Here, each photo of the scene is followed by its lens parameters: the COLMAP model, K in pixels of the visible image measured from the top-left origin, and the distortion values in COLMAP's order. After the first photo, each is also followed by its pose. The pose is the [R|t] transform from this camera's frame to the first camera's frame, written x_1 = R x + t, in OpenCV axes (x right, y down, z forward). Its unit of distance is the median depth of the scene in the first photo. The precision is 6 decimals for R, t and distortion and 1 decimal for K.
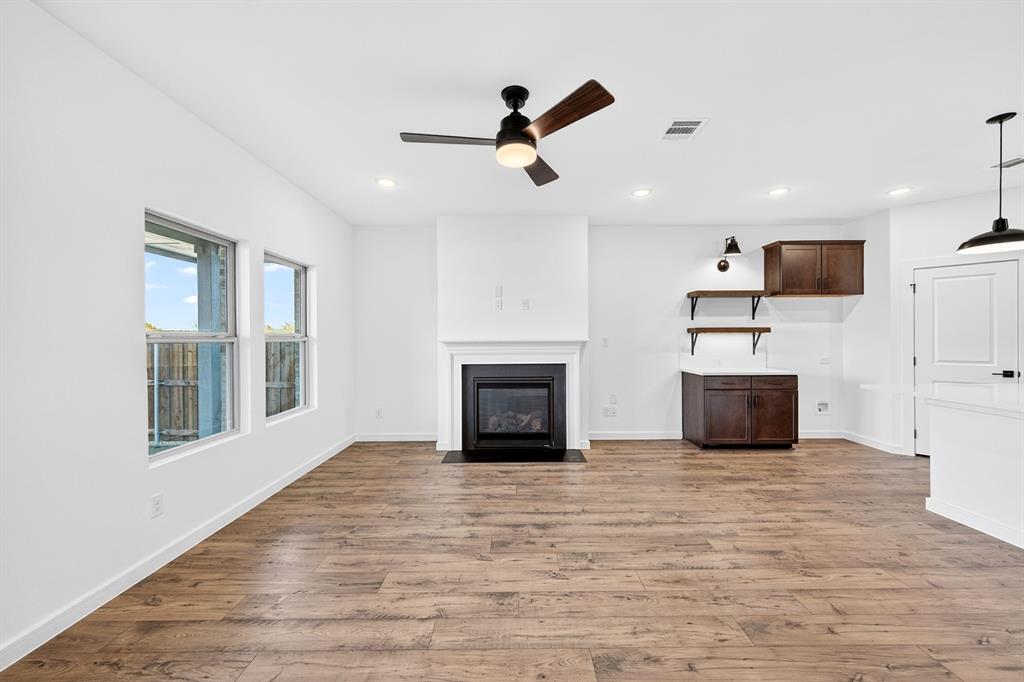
lens RADIAL K [[403.4, 0, 520.1], [0, 403.4, 340.5], [0, 0, 1]] dist [0.001691, 0.000102]
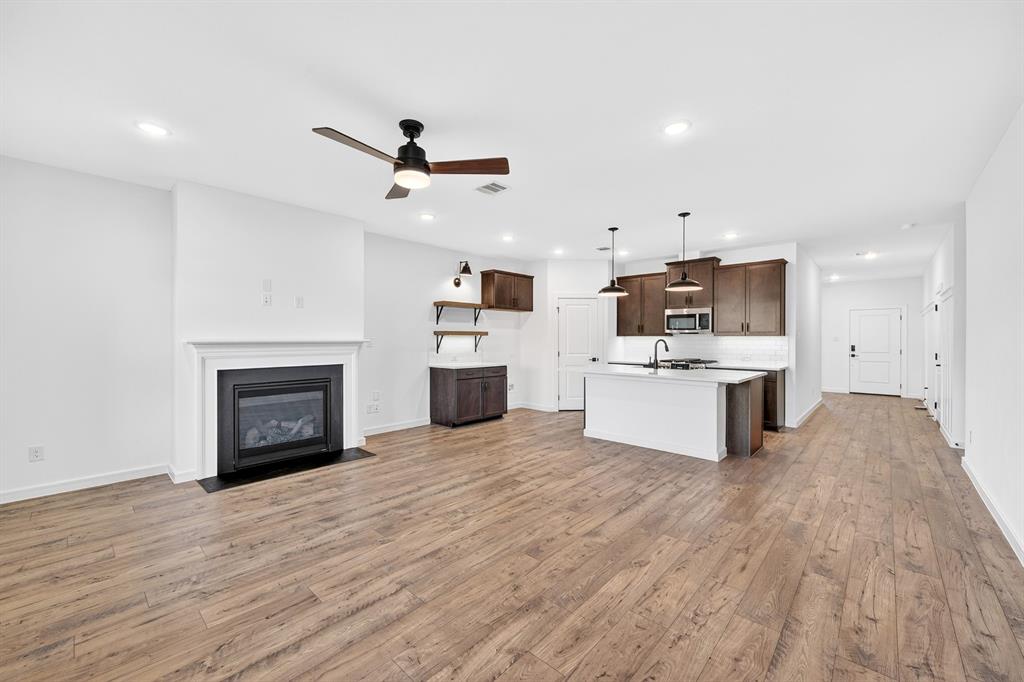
lens RADIAL K [[402.1, 0, 515.1], [0, 402.1, 338.5], [0, 0, 1]] dist [-0.001254, -0.000064]
pose [[0.684286, 0.006081, 0.729189, -0.382802], [-0.000018, 0.999965, -0.008321, 0.001915], [-0.729214, 0.005681, 0.684262, 0.002478]]
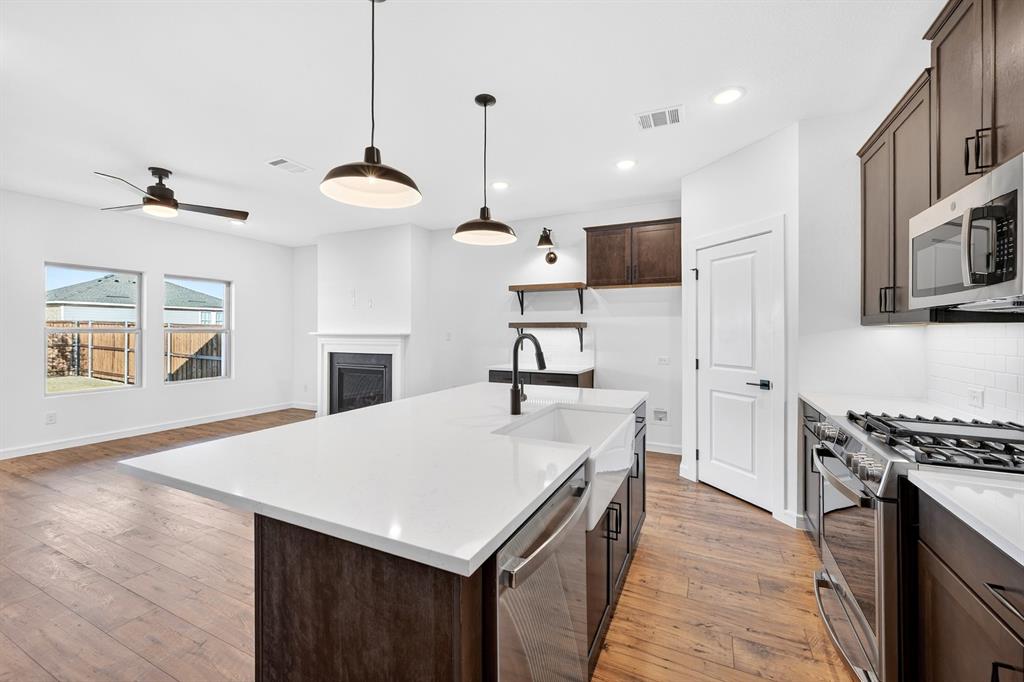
lens RADIAL K [[408.2, 0, 519.4], [0, 408.2, 329.3], [0, 0, 1]] dist [0.000179, 0.000049]
pose [[0.900403, 0.005022, -0.435027, 1.113809], [-0.010408, 0.999896, -0.010001, -0.006920], [0.434931, 0.013533, 0.900362, 0.124574]]
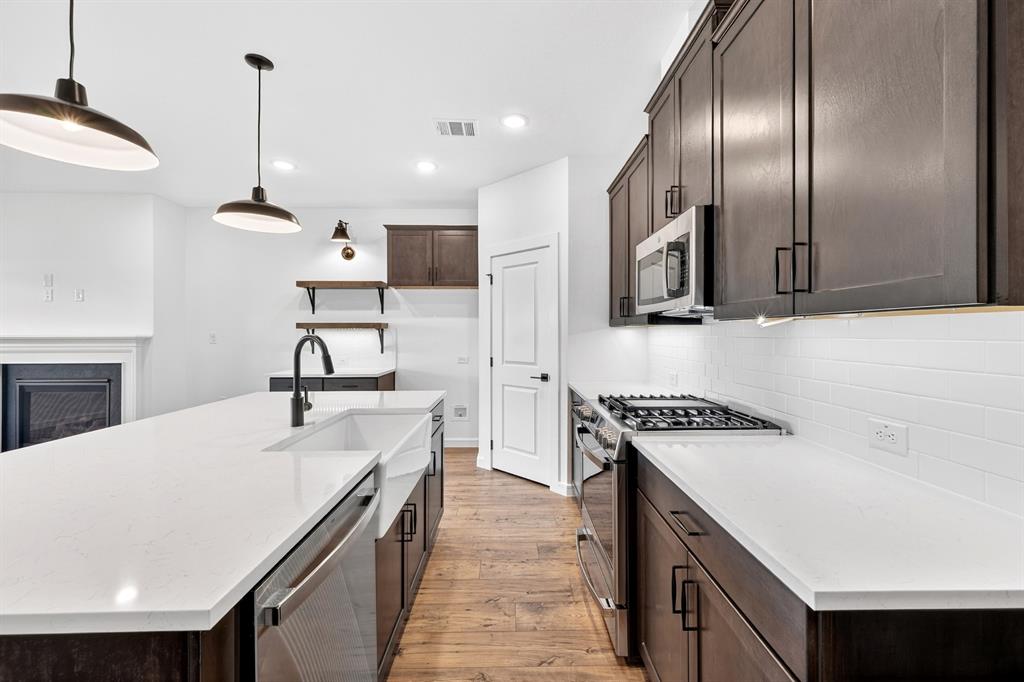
lens RADIAL K [[407.0, 0, 517.3], [0, 407.0, 330.9], [0, 0, 1]] dist [0.001147, -0.000112]
pose [[0.999926, 0.003734, 0.011580, 1.125747], [-0.003605, 0.999932, -0.011134, -0.006967], [-0.011621, 0.011092, 0.999871, 0.127428]]
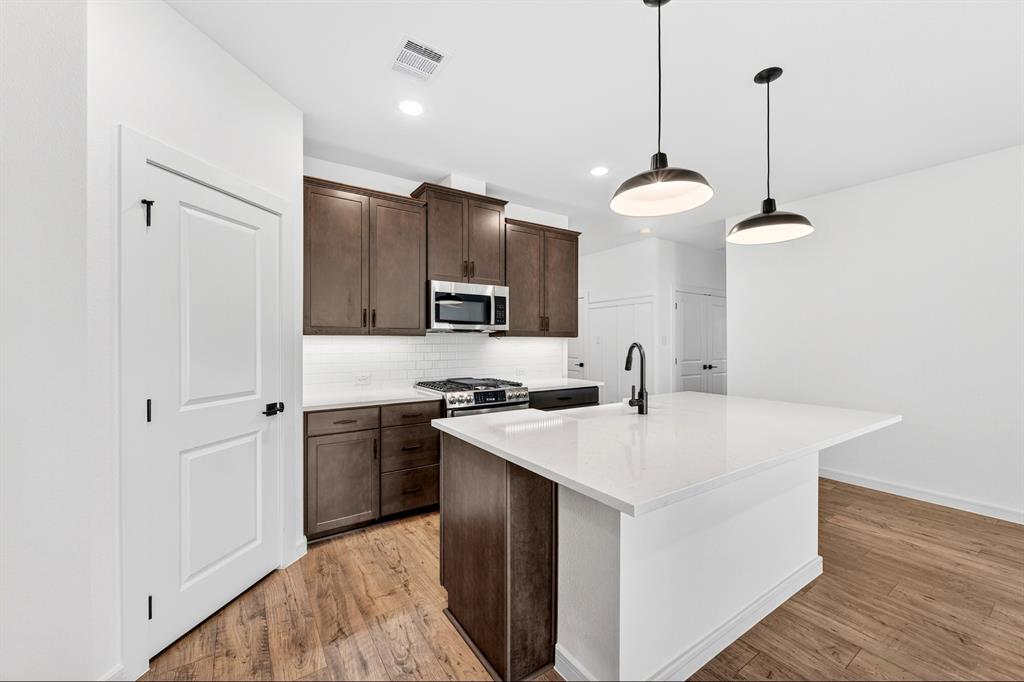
lens RADIAL K [[407.0, 0, 516.5], [0, 407.0, 338.6], [0, 0, 1]] dist [0.001143, -0.000041]
pose [[-0.557971, 0.010916, 0.829789, 0.529619], [0.008973, 0.999934, -0.007121, -0.009486], [-0.829812, 0.003472, -0.558032, 1.022341]]
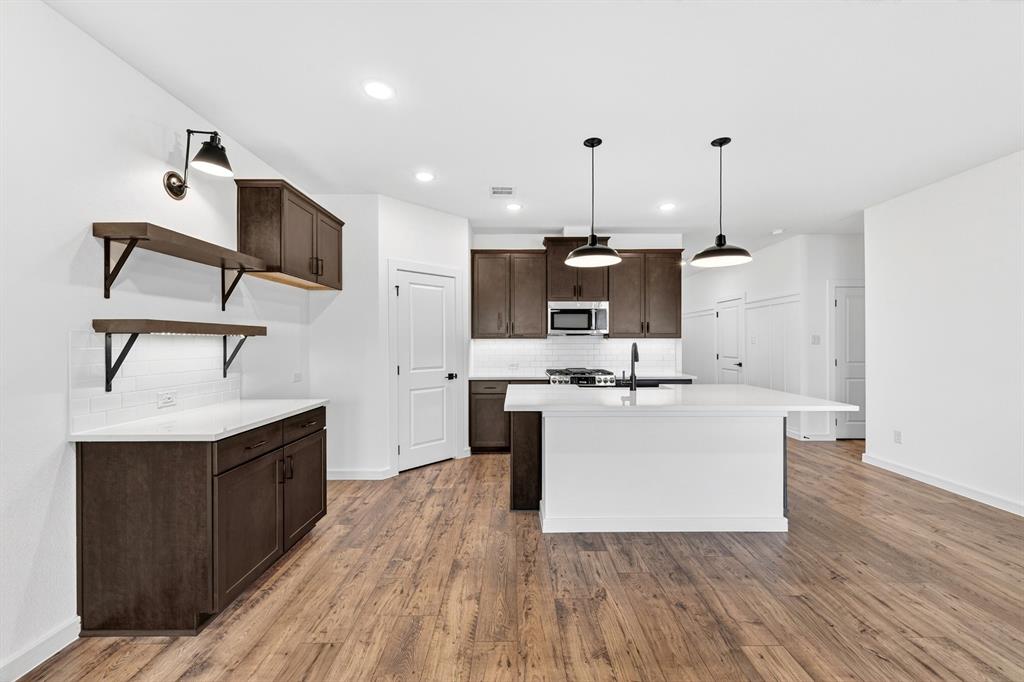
lens RADIAL K [[407.0, 0, 516.5], [0, 407.0, 338.6], [0, 0, 1]] dist [0.001143, -0.000041]
pose [[0.002359, 0.013573, 0.999905, 0.064048], [0.010221, 0.999855, -0.013596, -0.005657], [-0.999945, 0.010252, 0.002220, 0.803439]]
